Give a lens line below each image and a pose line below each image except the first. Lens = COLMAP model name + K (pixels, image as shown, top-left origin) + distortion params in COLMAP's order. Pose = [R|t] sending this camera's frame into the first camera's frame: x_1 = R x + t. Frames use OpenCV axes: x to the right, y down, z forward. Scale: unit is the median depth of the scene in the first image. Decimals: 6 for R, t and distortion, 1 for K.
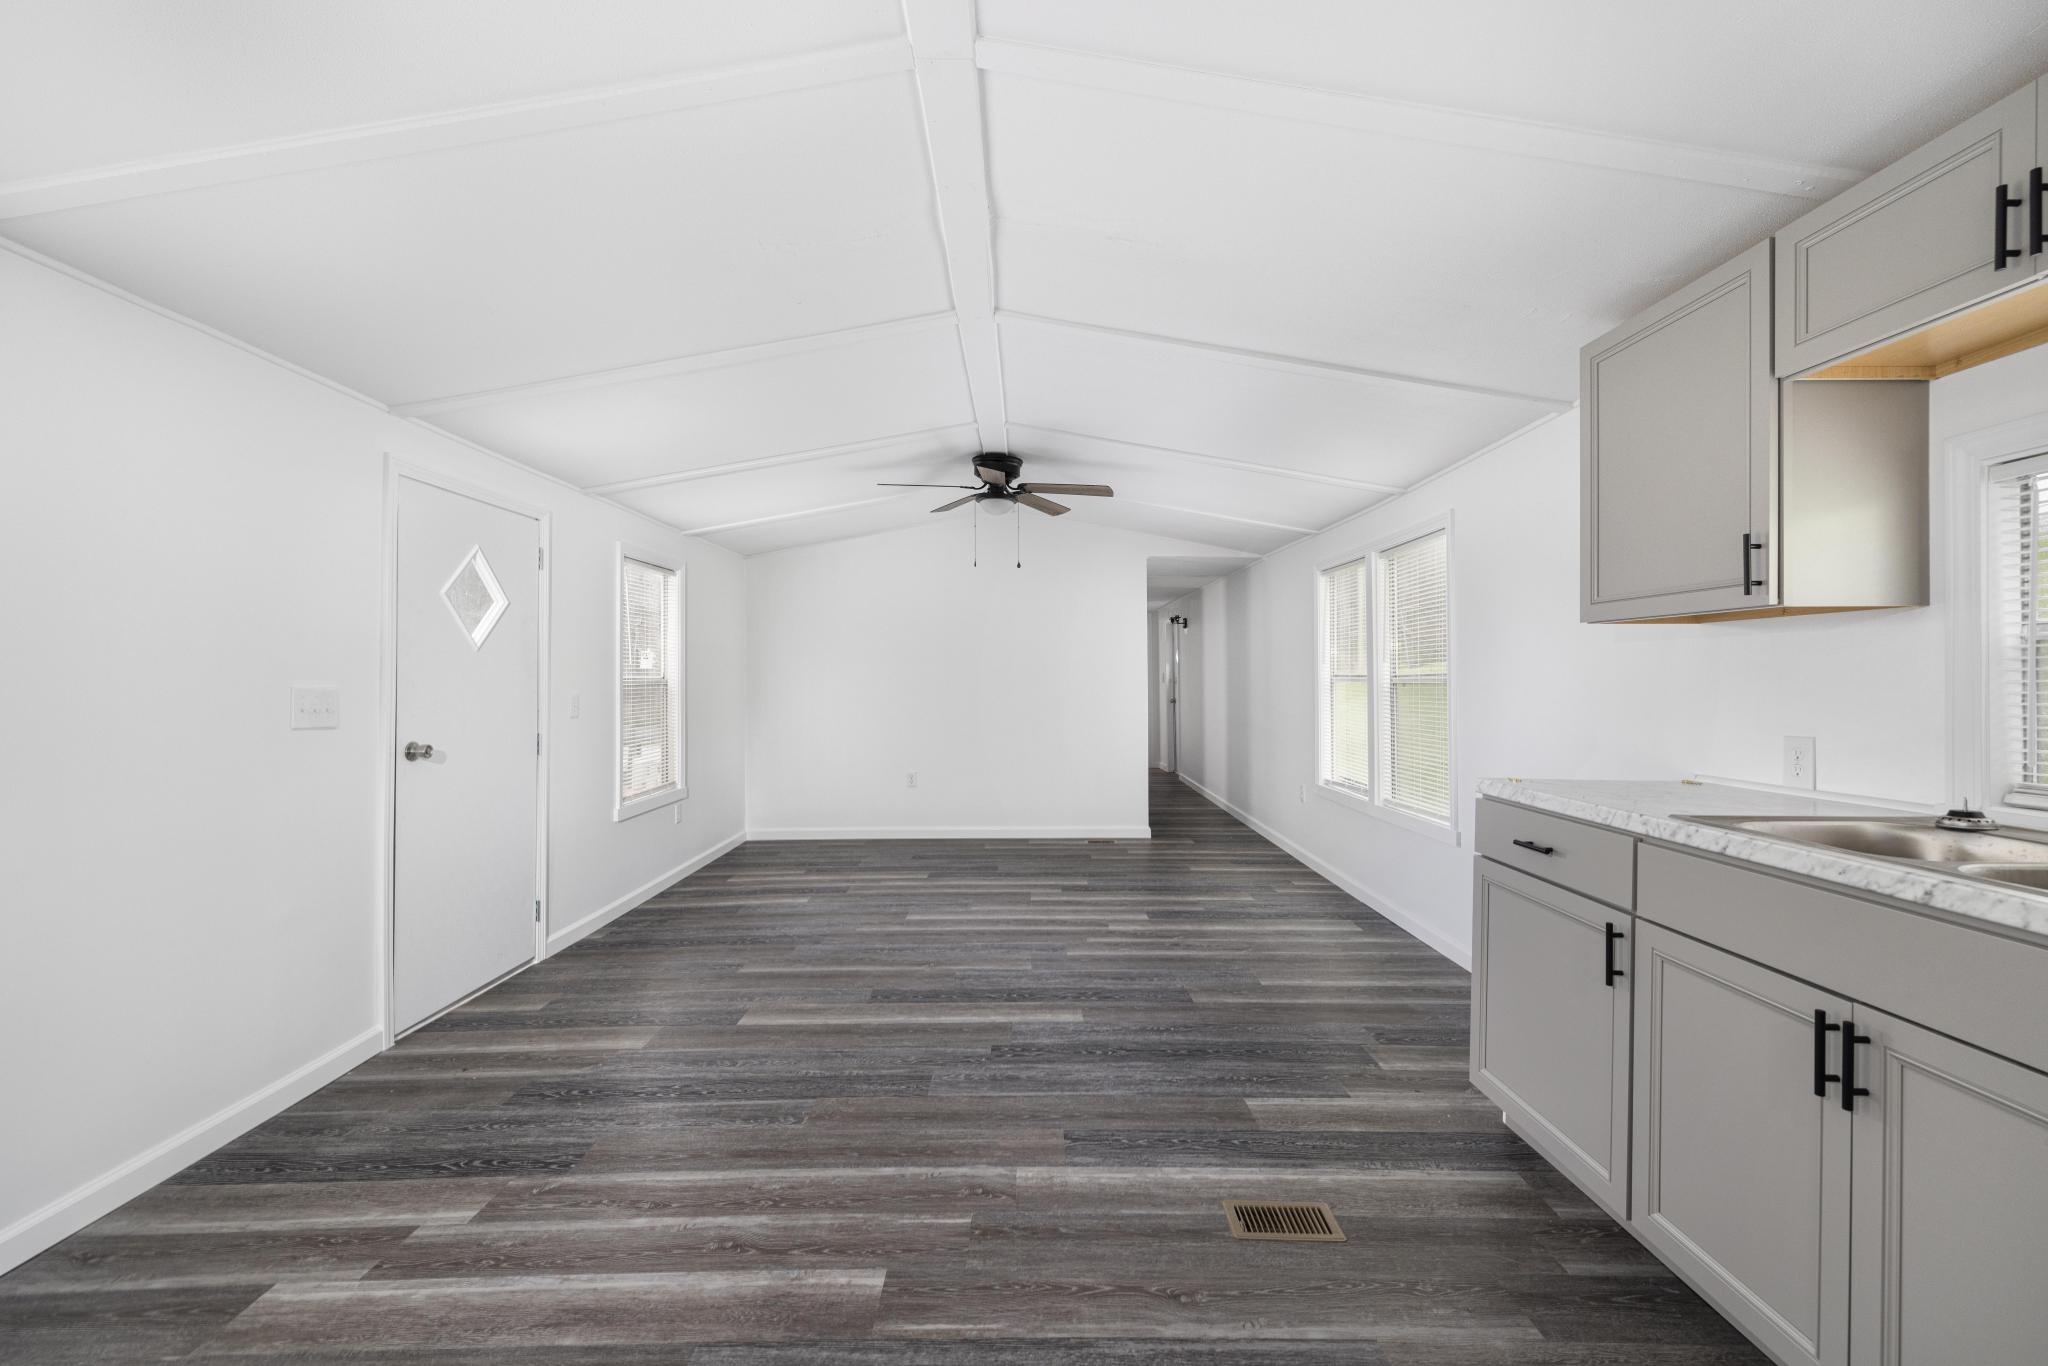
lens RADIAL K [[865.9, 0, 1029.3], [0, 865.9, 681.6], [0, 0, 1]] dist [0.003668, 0.000430]
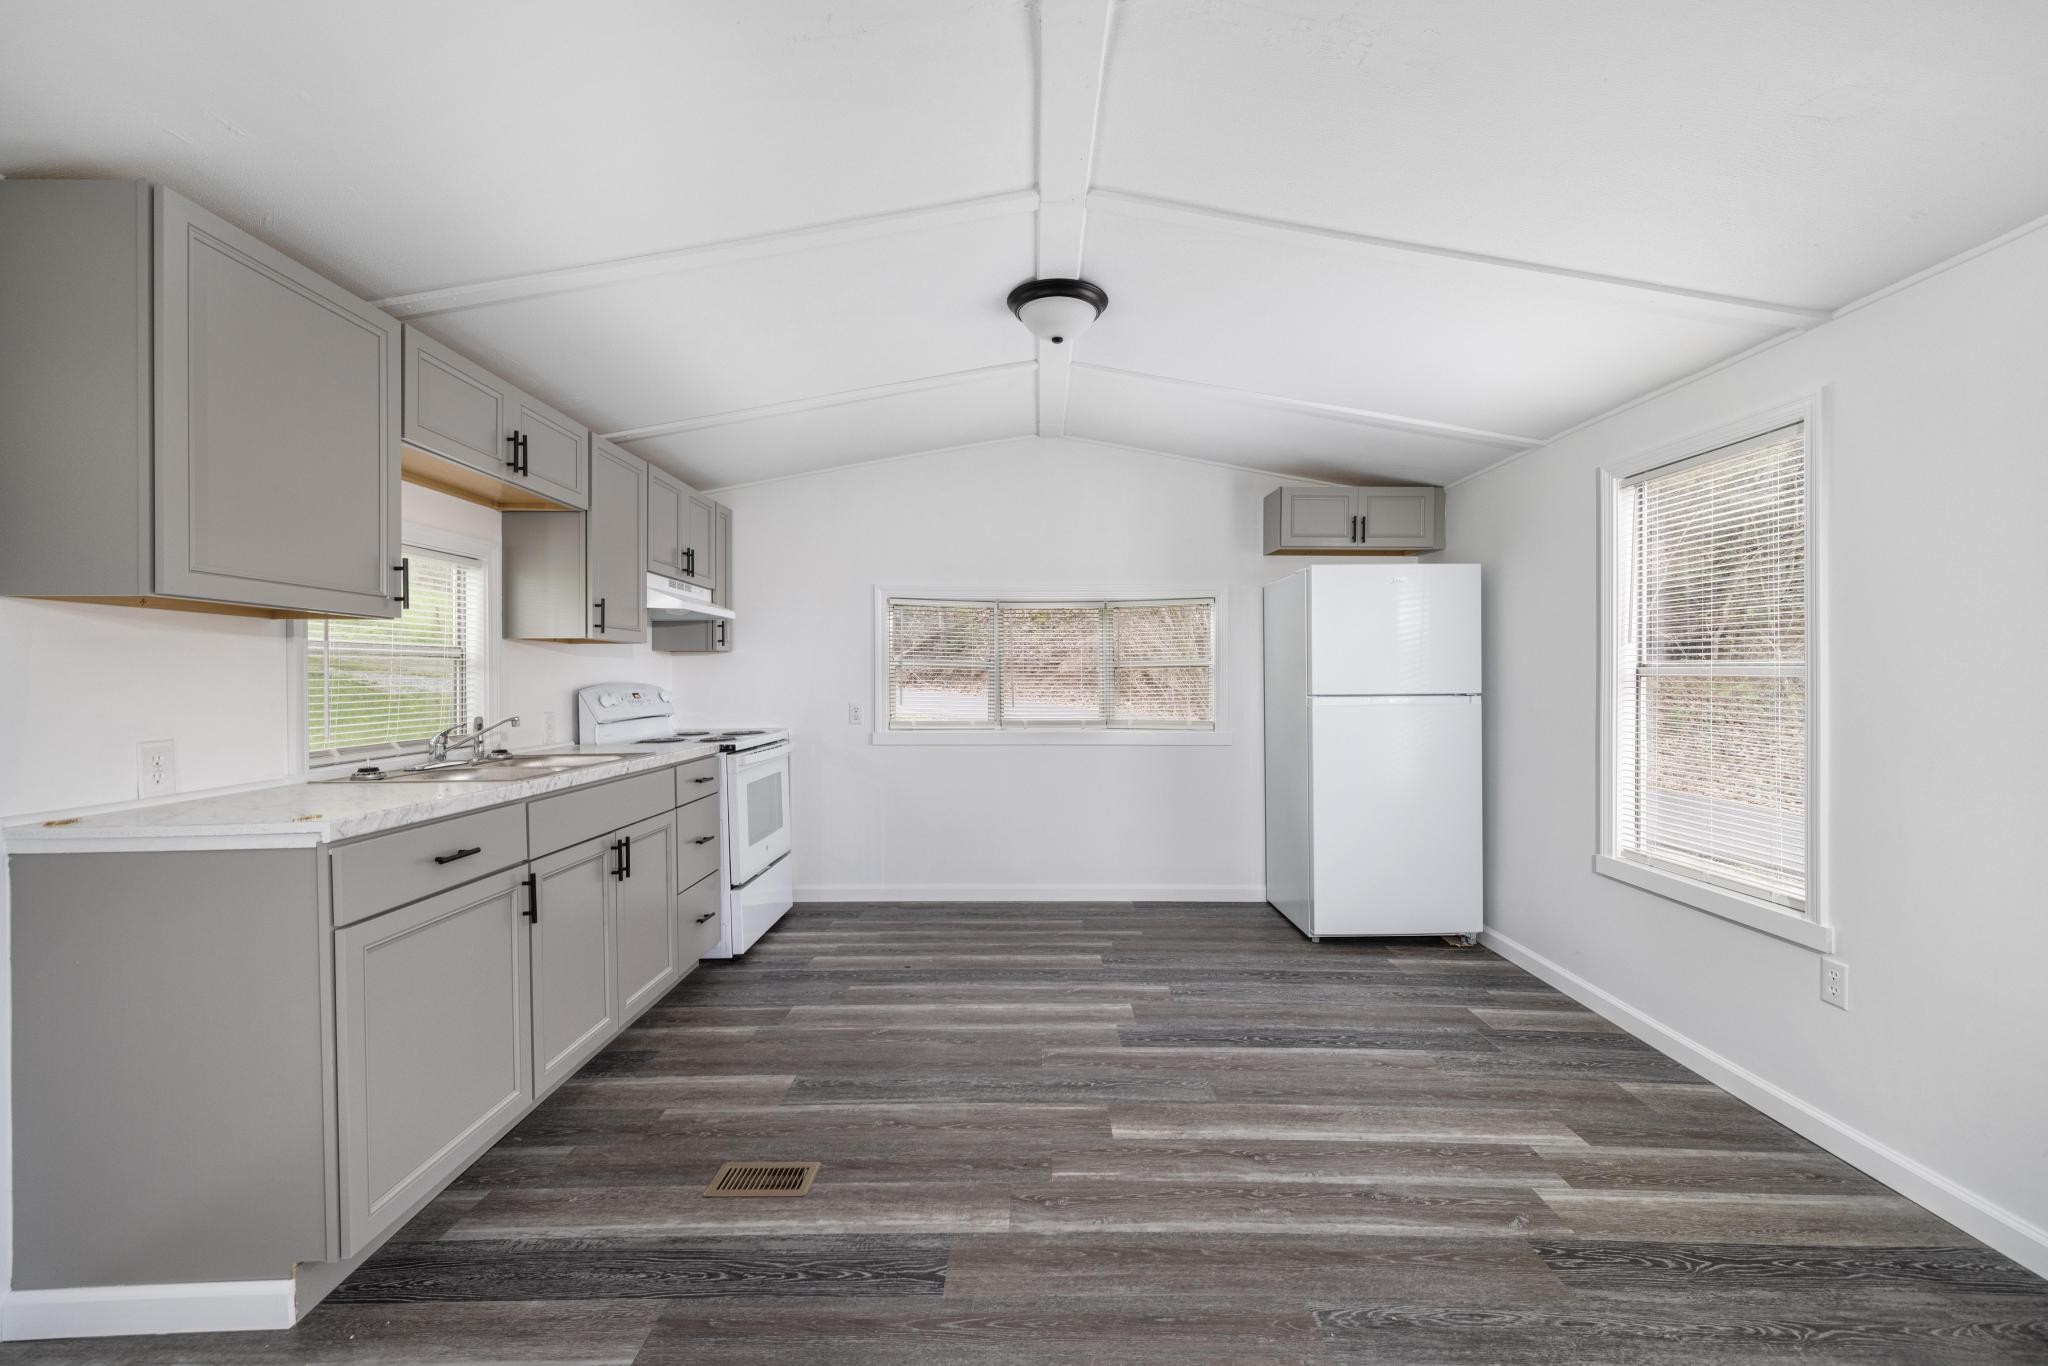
lens RADIAL K [[865.9, 0, 1029.3], [0, 865.9, 681.6], [0, 0, 1]] dist [0.003668, 0.000430]
pose [[-0.999958, 0.004773, 0.007781, -0.049531], [0.004807, 0.999979, 0.004284, 0.001341], [-0.007760, 0.004321, -0.999961, 2.070455]]
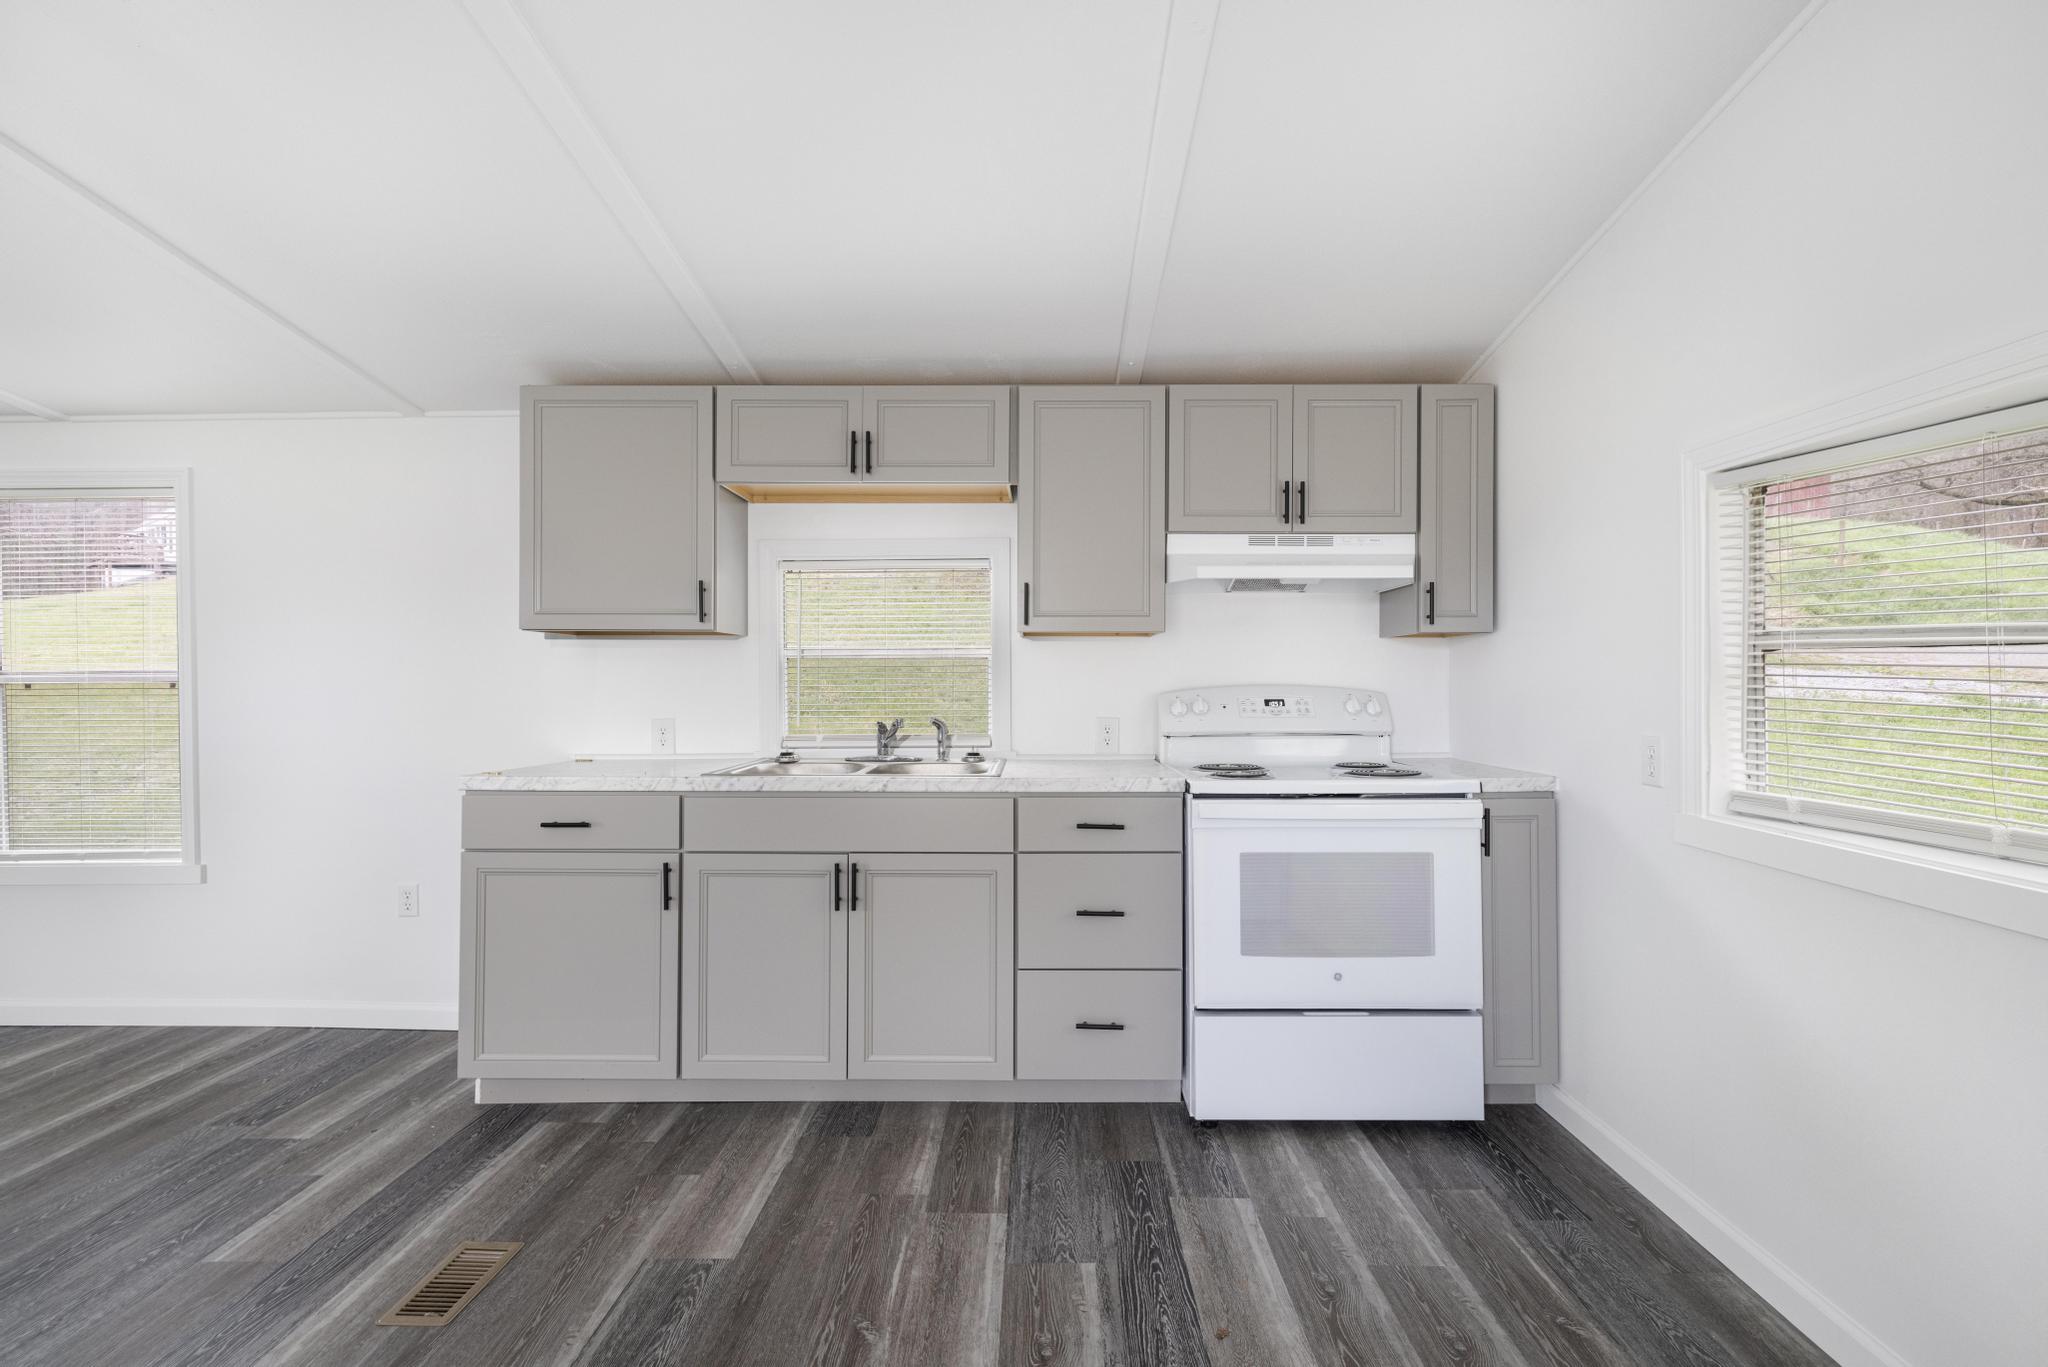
lens RADIAL K [[865.9, 0, 1029.3], [0, 865.9, 682.1], [0, 0, 1]] dist [0.003668, 0.000430]
pose [[0.021883, -0.002427, 0.999758, -0.593496], [0.001655, 0.999996, 0.002391, 0.000046], [-0.999759, 0.001602, 0.021887, 0.385240]]
